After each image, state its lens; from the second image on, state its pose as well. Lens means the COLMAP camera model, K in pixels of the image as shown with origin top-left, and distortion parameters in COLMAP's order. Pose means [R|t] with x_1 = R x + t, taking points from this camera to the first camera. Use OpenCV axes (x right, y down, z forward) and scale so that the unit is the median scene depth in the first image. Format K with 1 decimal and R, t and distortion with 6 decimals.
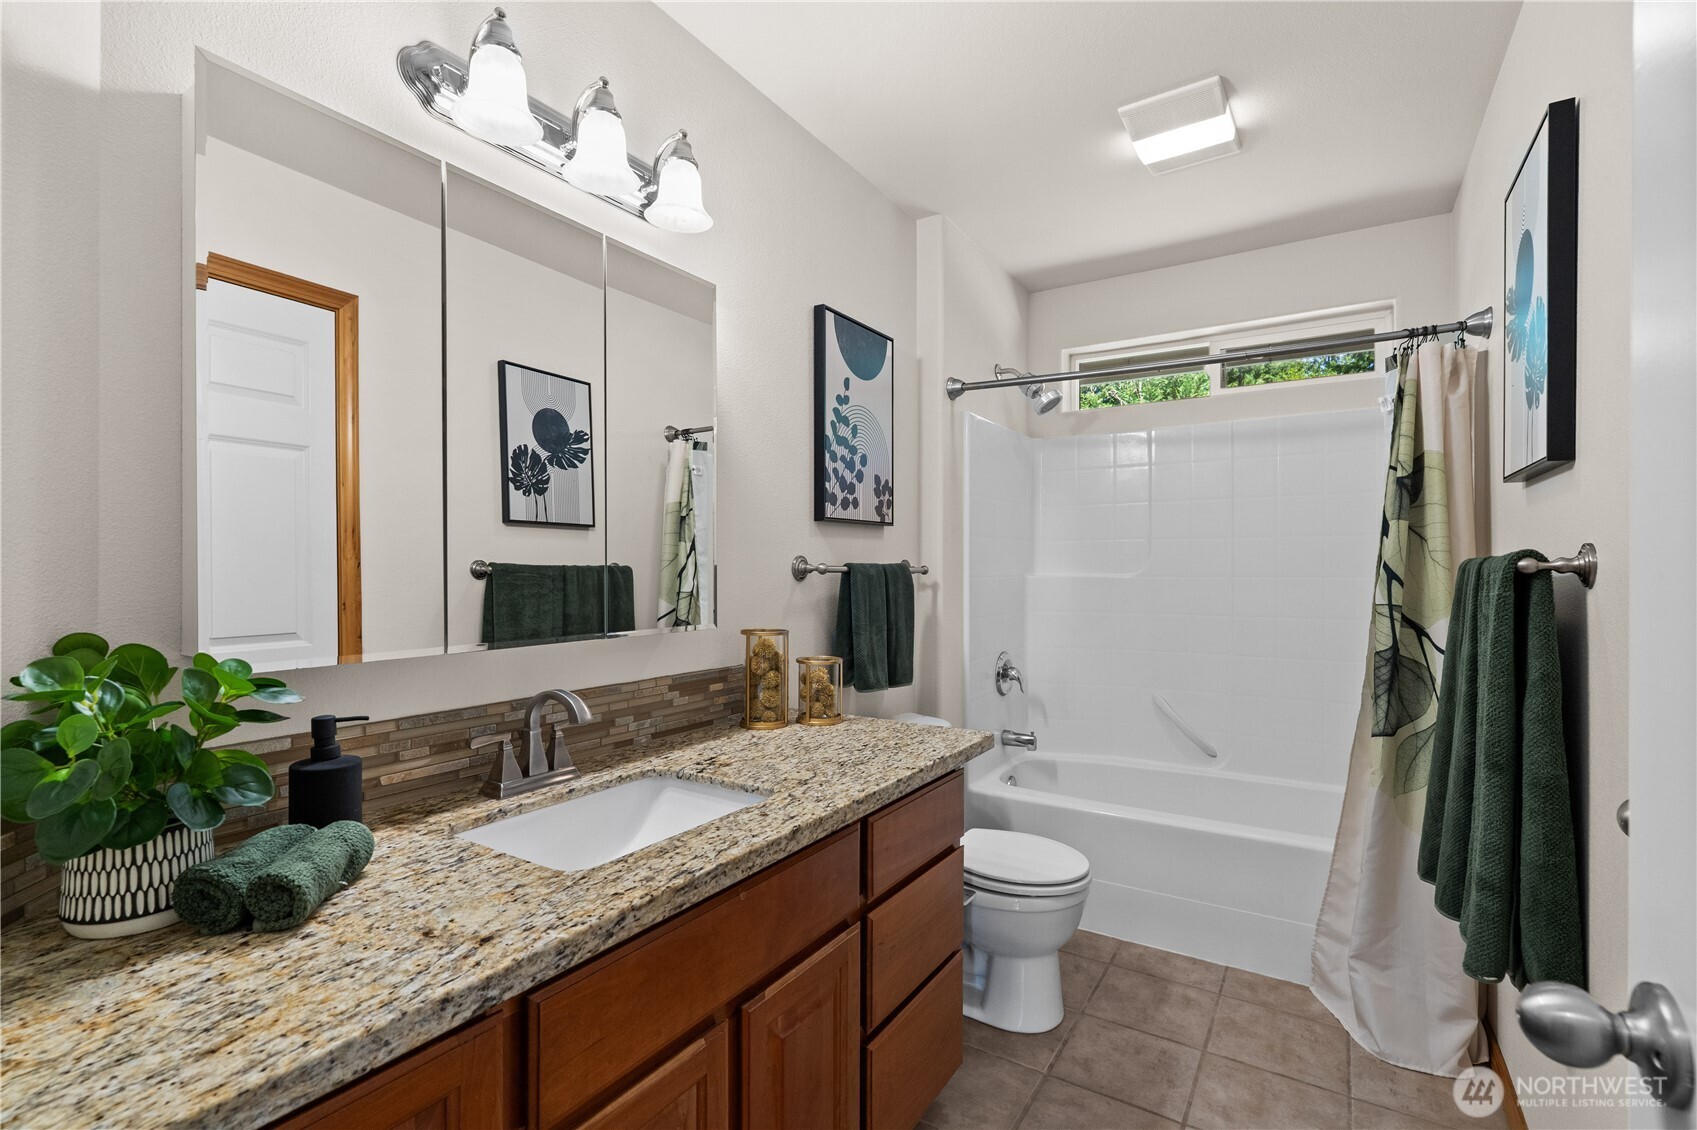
lens RADIAL K [[777.6, 0, 846.7], [0, 777.6, 569.4], [0, 0, 1]] dist [-0.010539, 0.003076]
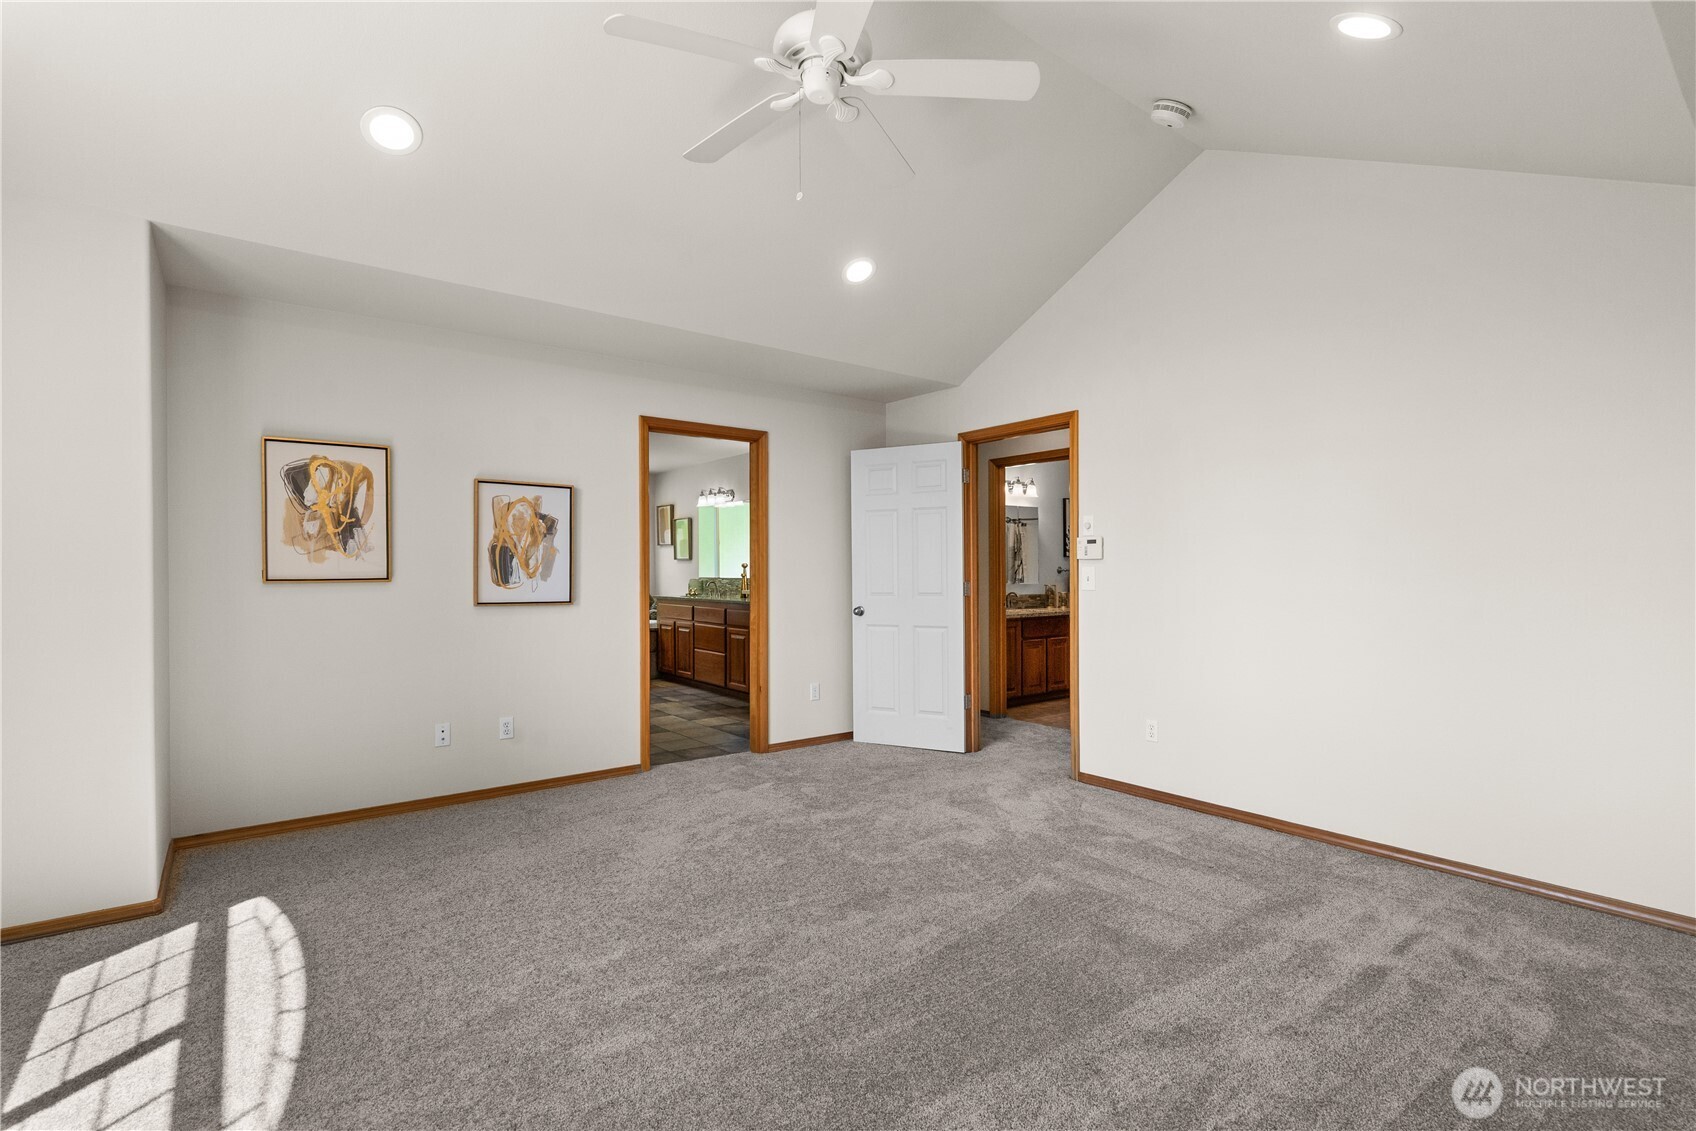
lens RADIAL K [[777.1, 0, 850.5], [0, 777.1, 570.4], [0, 0, 1]] dist [-0.010539, 0.003076]
pose [[0.941035, -0.008720, -0.338196, 0.270957], [0.007249, 0.999958, -0.005611, 0.016001], [0.338231, 0.002829, 0.941059, -3.006361]]
